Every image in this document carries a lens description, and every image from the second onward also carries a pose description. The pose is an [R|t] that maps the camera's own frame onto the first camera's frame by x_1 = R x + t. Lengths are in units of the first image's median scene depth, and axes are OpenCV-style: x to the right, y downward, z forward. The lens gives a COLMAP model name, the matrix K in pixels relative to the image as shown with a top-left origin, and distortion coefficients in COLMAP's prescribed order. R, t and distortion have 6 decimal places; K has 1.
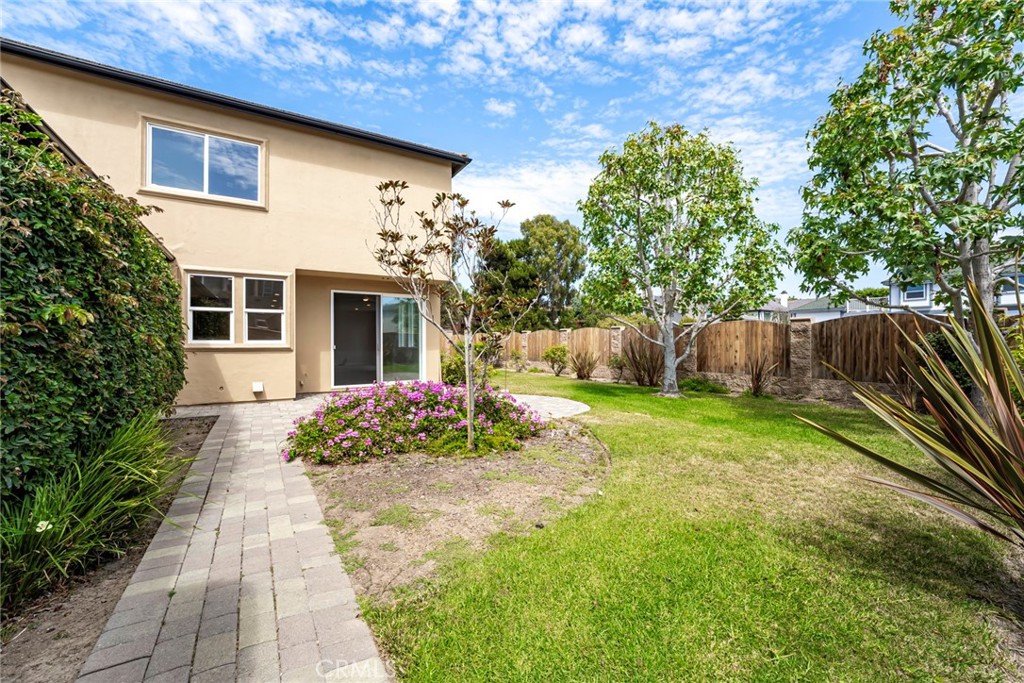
lens RADIAL K [[413.8, 0, 512.0], [0, 413.8, 341.9], [0, 0, 1]] dist [-0.010644, 0.002182]
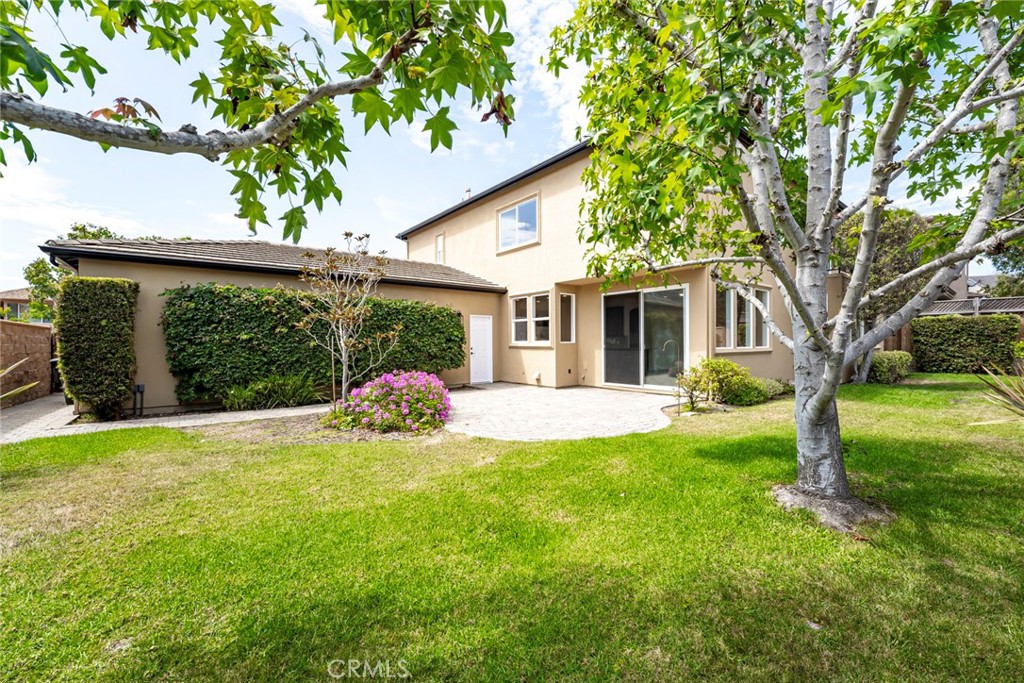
lens RADIAL K [[413.8, 0, 512.0], [0, 413.8, 345.1], [0, 0, 1]] dist [-0.010644, 0.002182]
pose [[0.114307, 0.003765, -0.993438, 0.735329], [0.007842, 0.999958, 0.004692, 0.003911], [0.993415, -0.008327, 0.114273, 0.760777]]
